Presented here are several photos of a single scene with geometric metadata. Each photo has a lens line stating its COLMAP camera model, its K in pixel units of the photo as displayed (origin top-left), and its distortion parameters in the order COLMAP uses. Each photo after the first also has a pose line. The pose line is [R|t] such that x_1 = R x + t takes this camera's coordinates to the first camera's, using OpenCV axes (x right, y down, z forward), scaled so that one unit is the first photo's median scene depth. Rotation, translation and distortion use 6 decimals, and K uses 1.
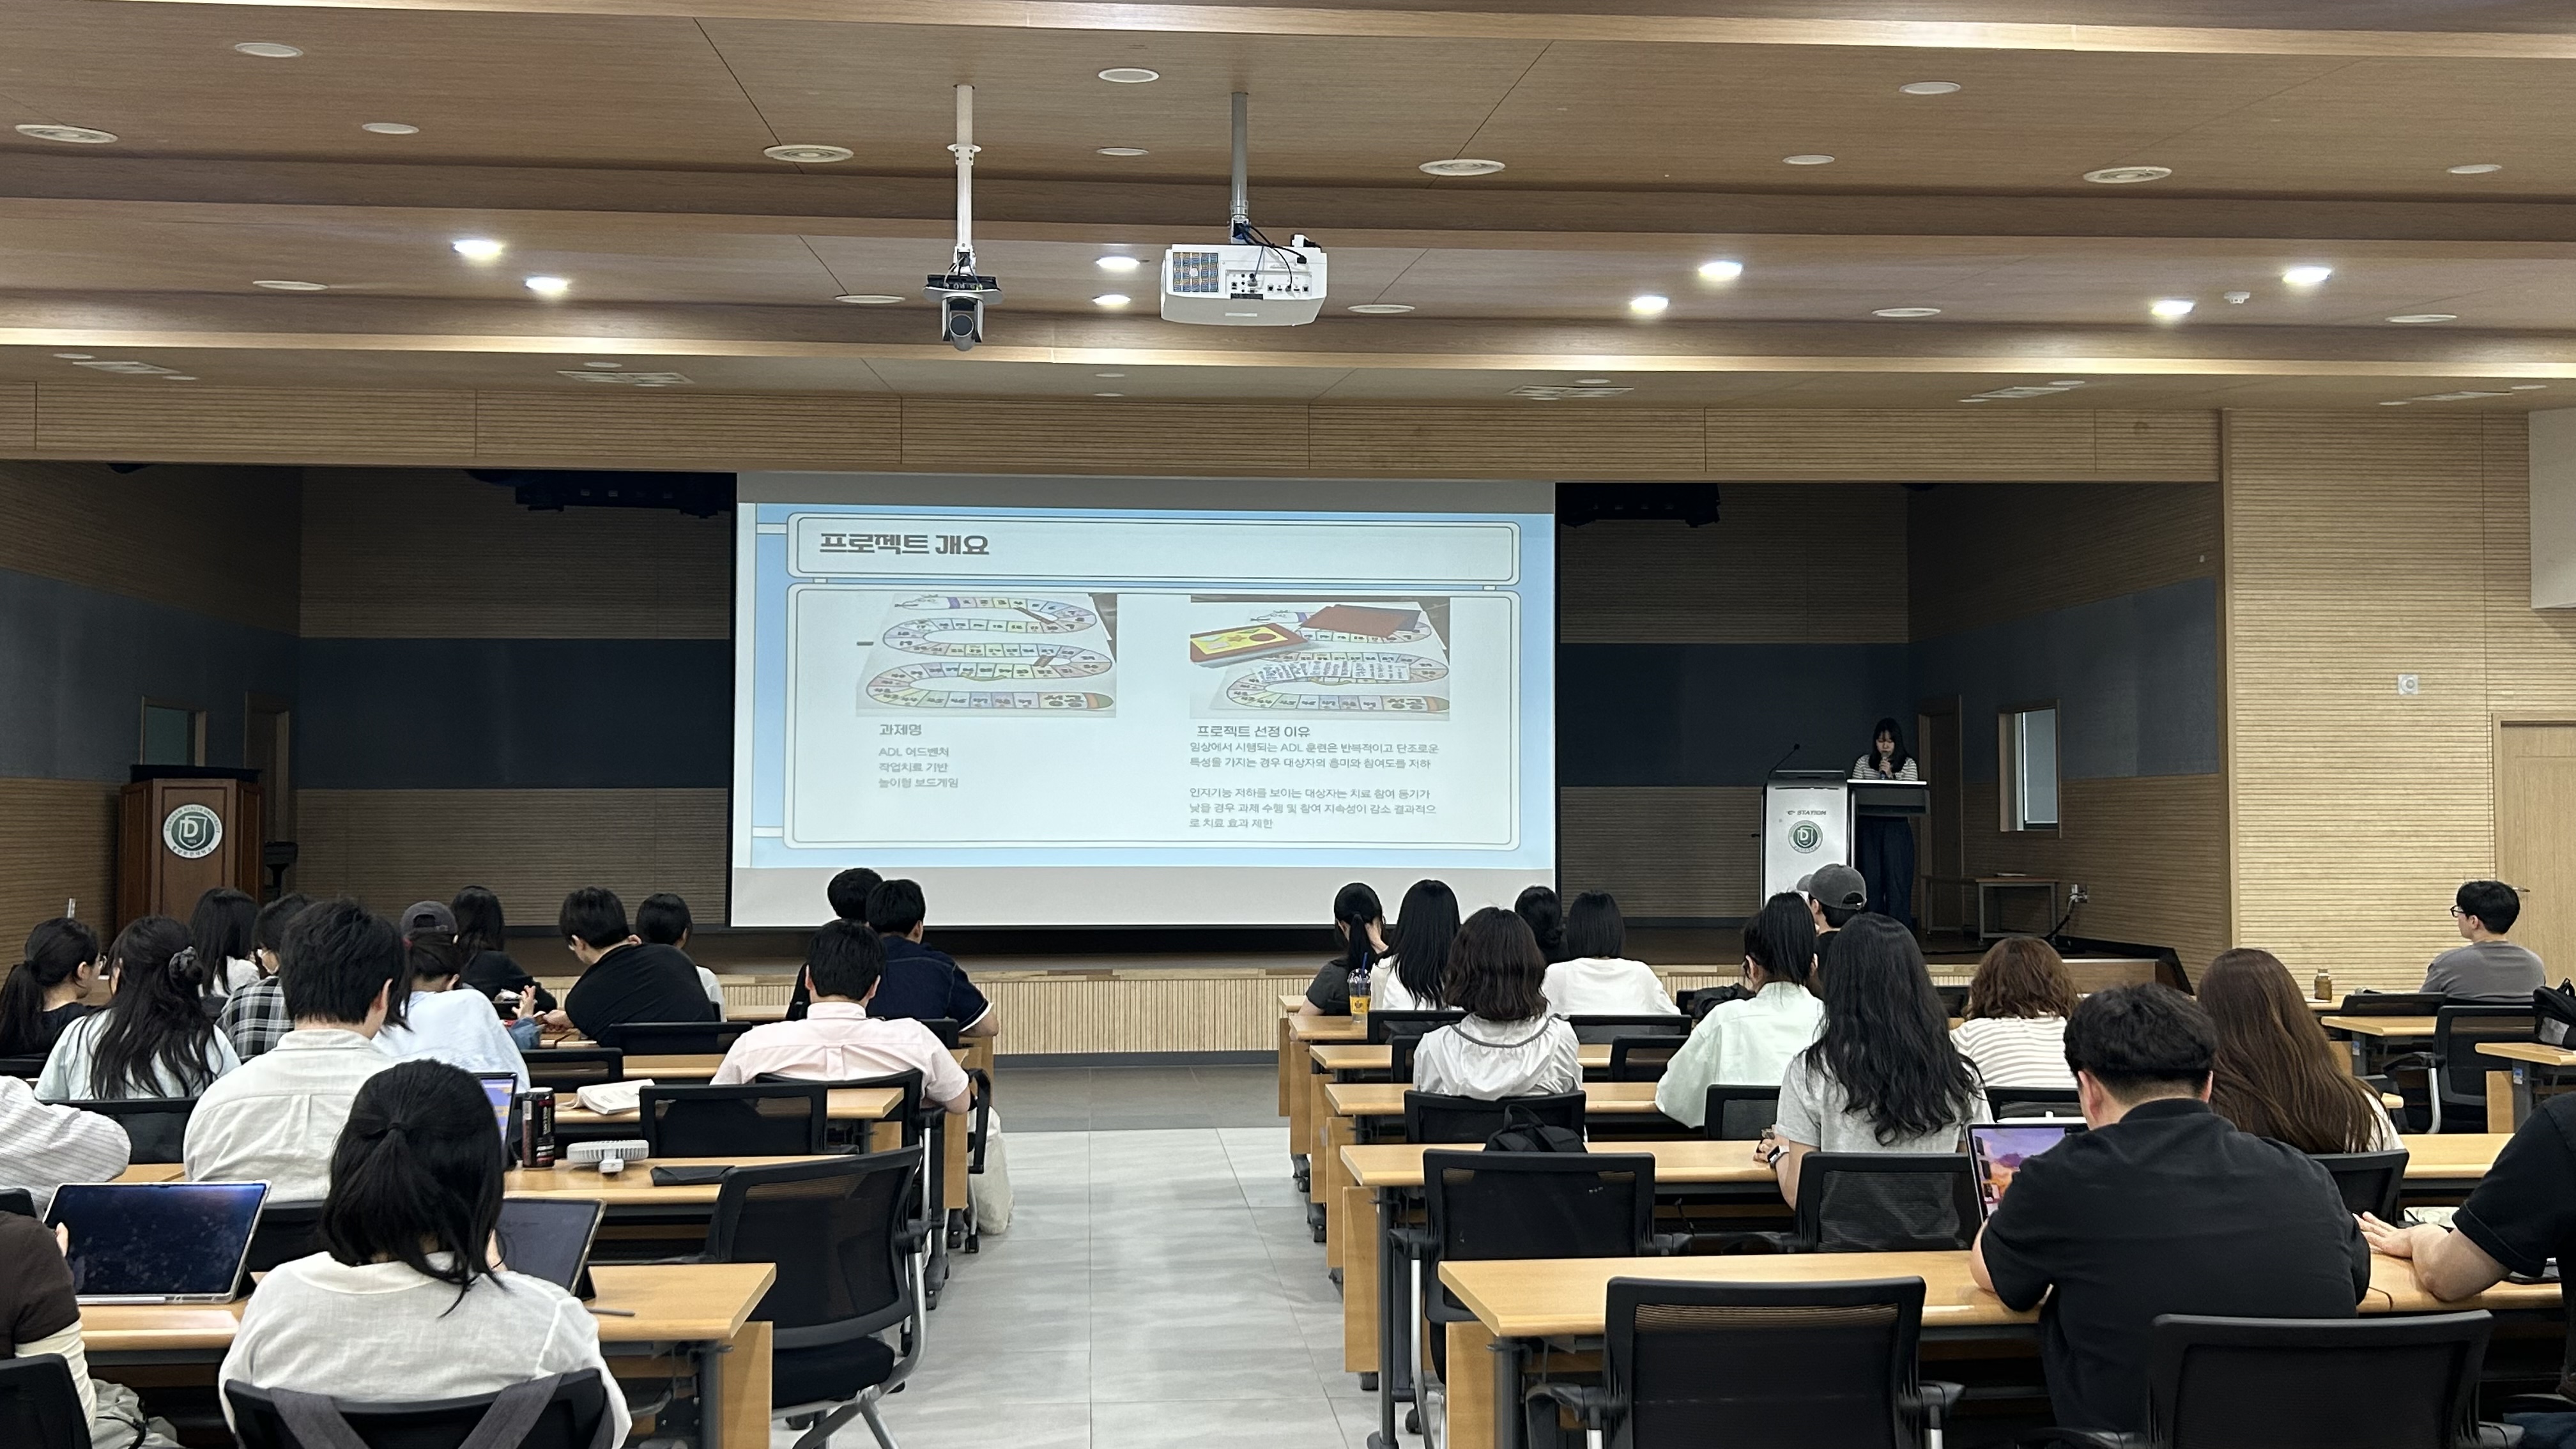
lens RADIAL K [[2435.3, 0, 1299.3], [0, 2435.3, 723.2], [0, 0, 1]] dist [0.042199, 0.000000]
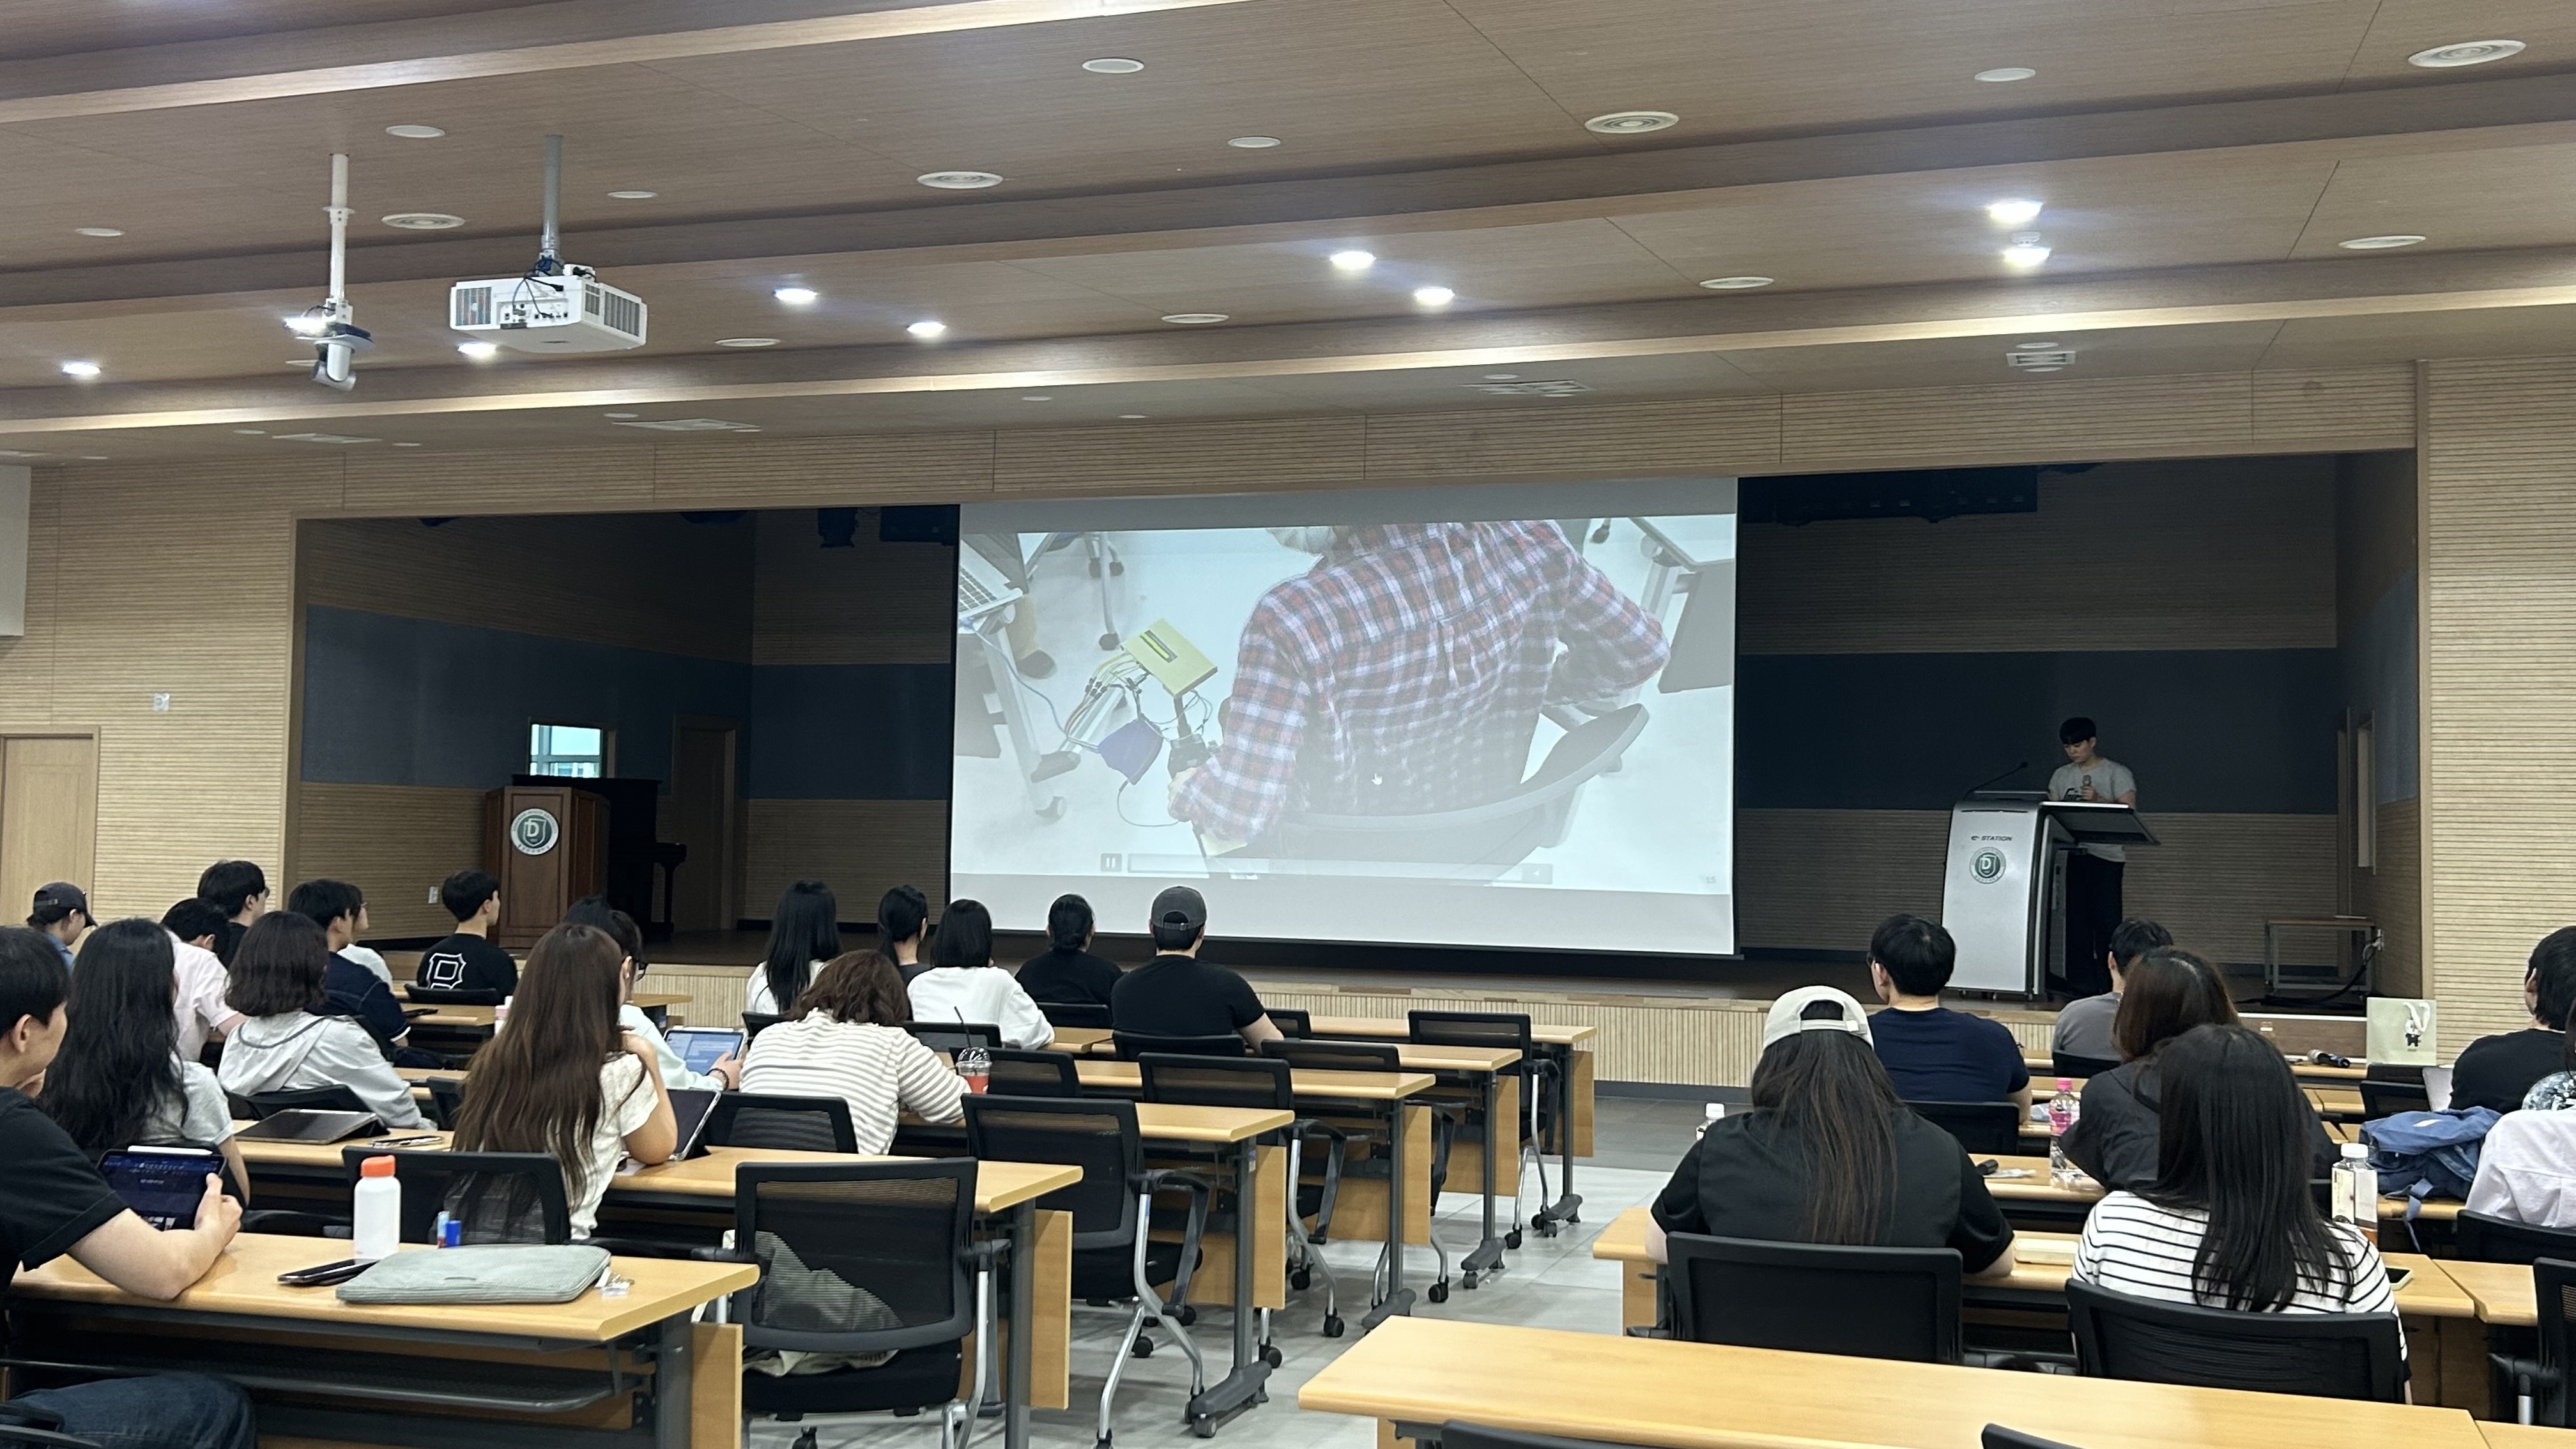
lens RADIAL K [[2449.5, 0, 1282.7], [0, 2449.5, 732.8], [0, 0, 1]] dist [0.032861, 0.000000]
pose [[0.916894, -0.001814, -0.399127, 0.365321], [-0.000691, 0.999981, -0.006132, 0.004206], [0.399131, 0.005898, 0.916875, 0.078015]]
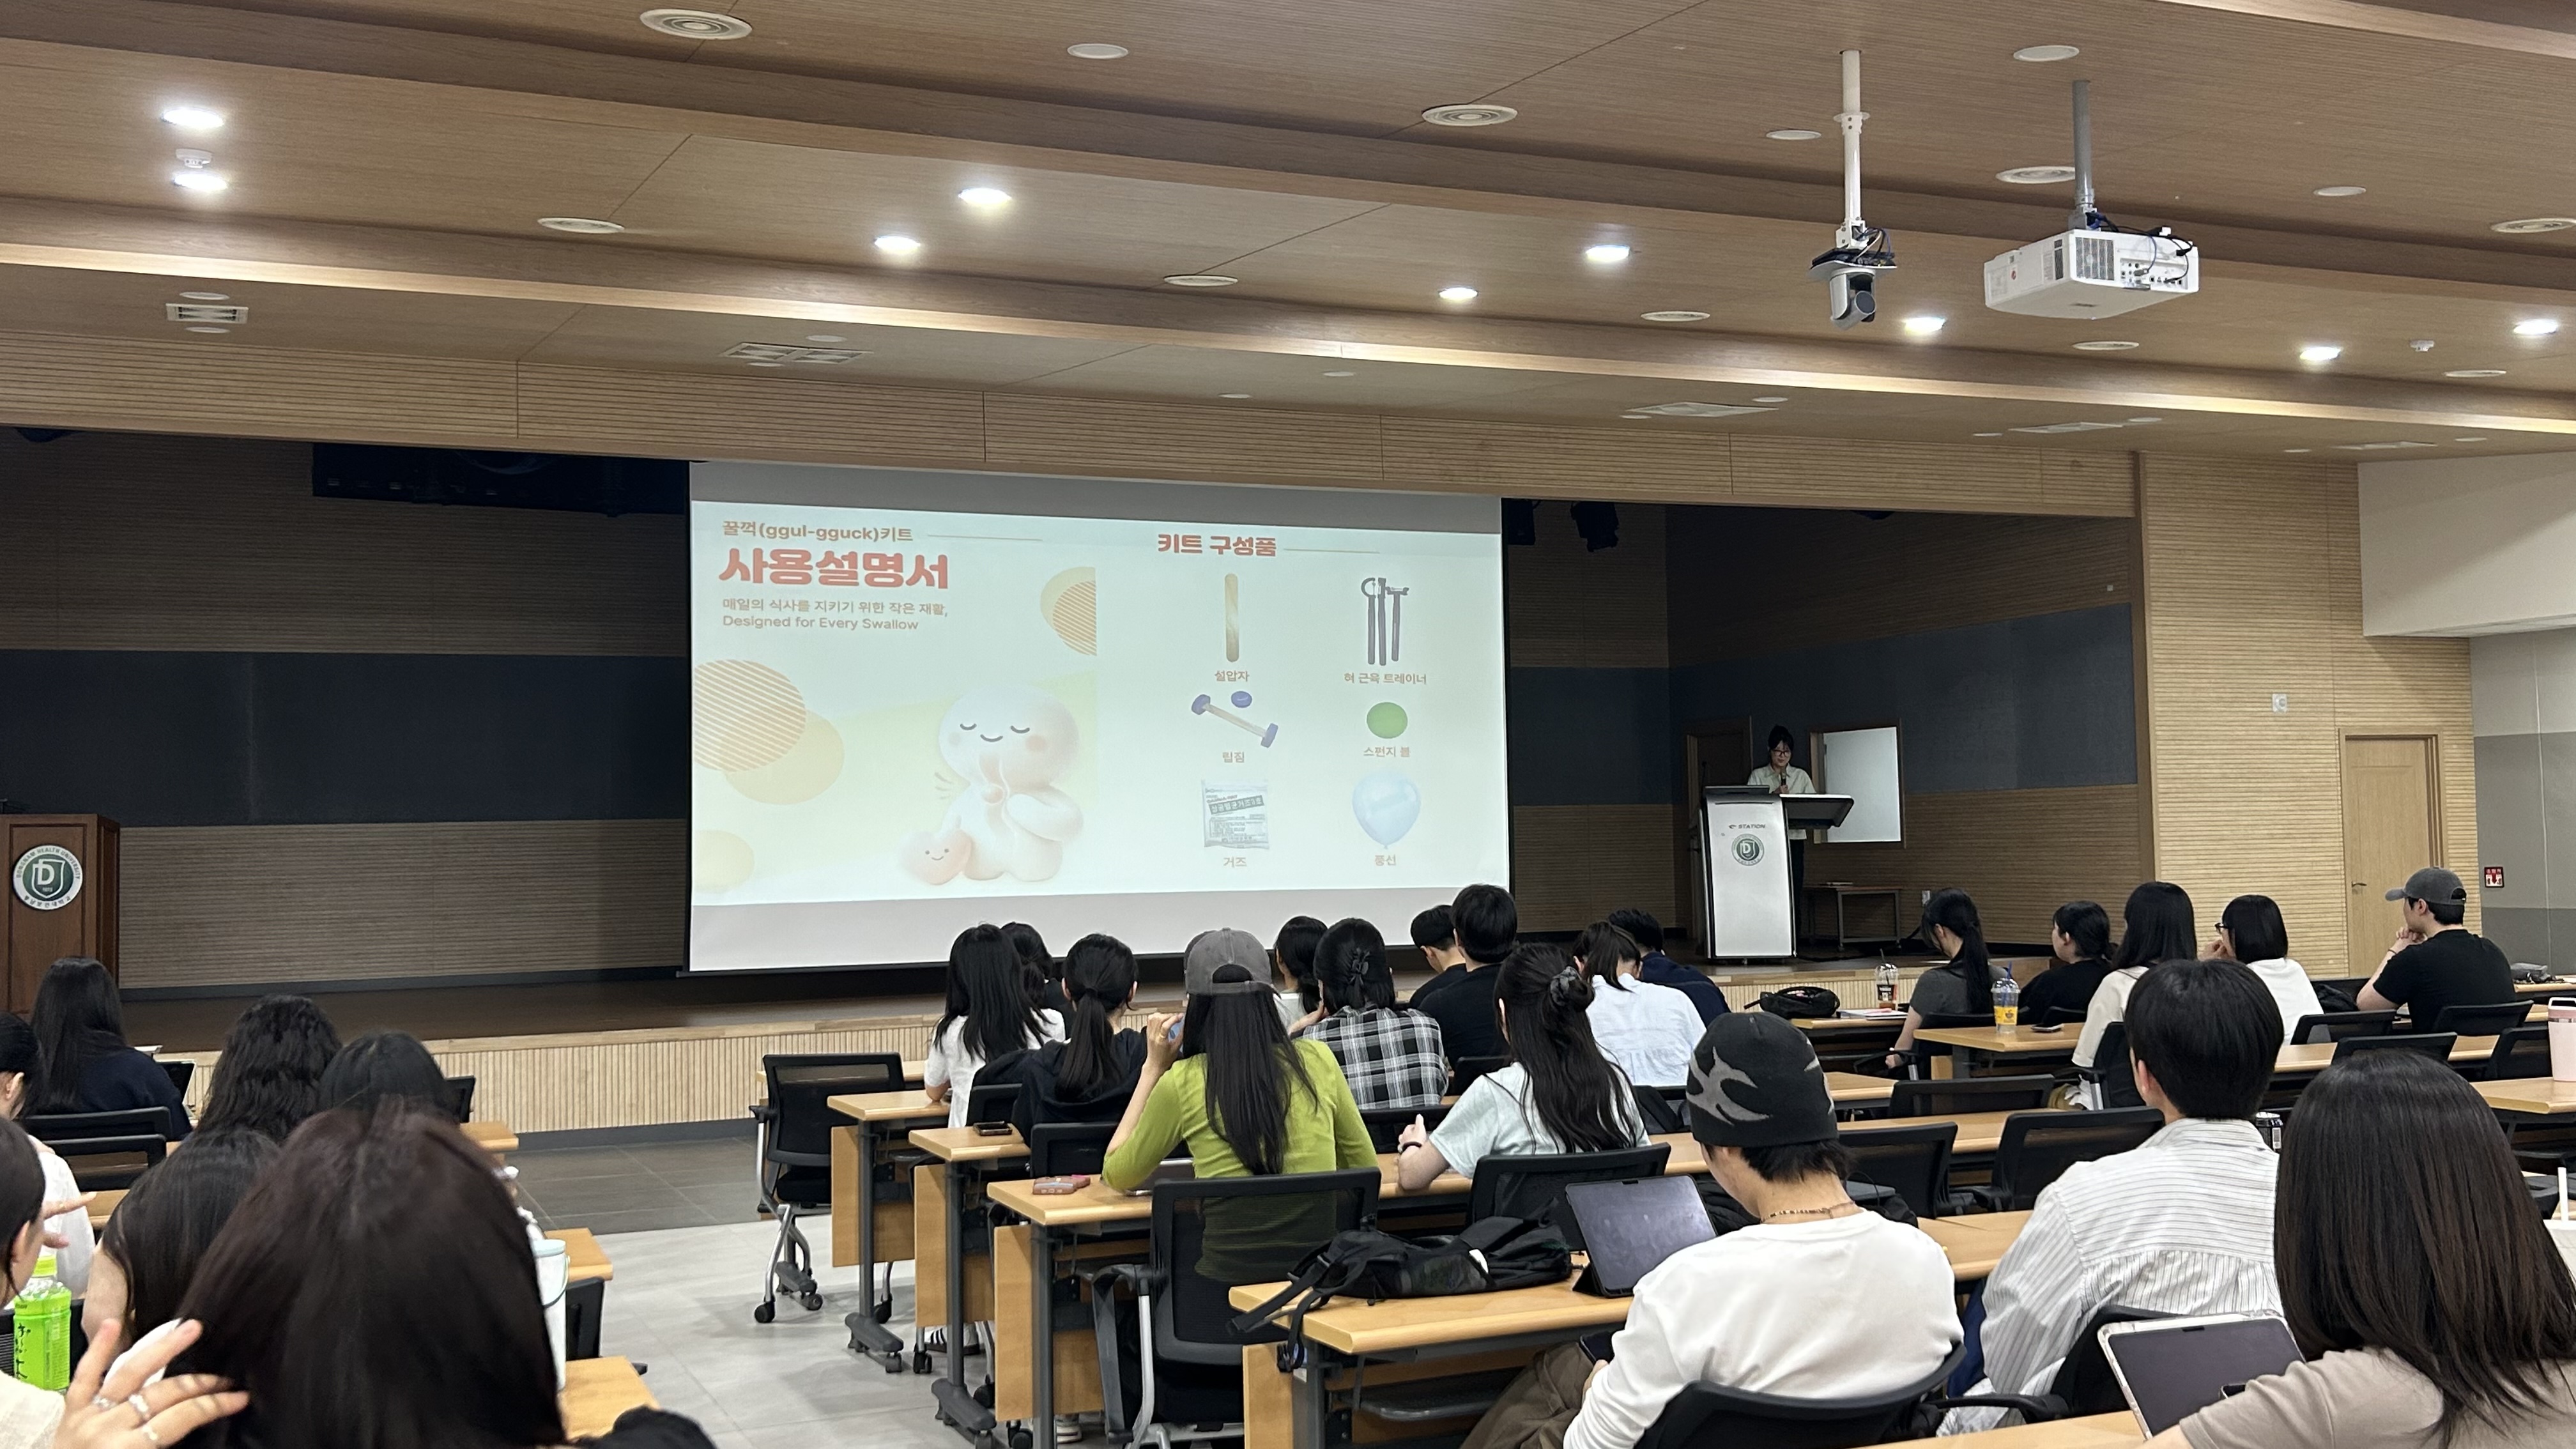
lens RADIAL K [[2435.3, 0, 1274.9], [0, 2435.3, 712.5], [0, 0, 1]] dist [0.042199, 0.000000]
pose [[0.949584, -0.000293, 0.313514, -0.340844], [0.006531, 0.999801, -0.018847, 0.007084], [-0.313446, 0.019944, 0.949397, 0.086637]]
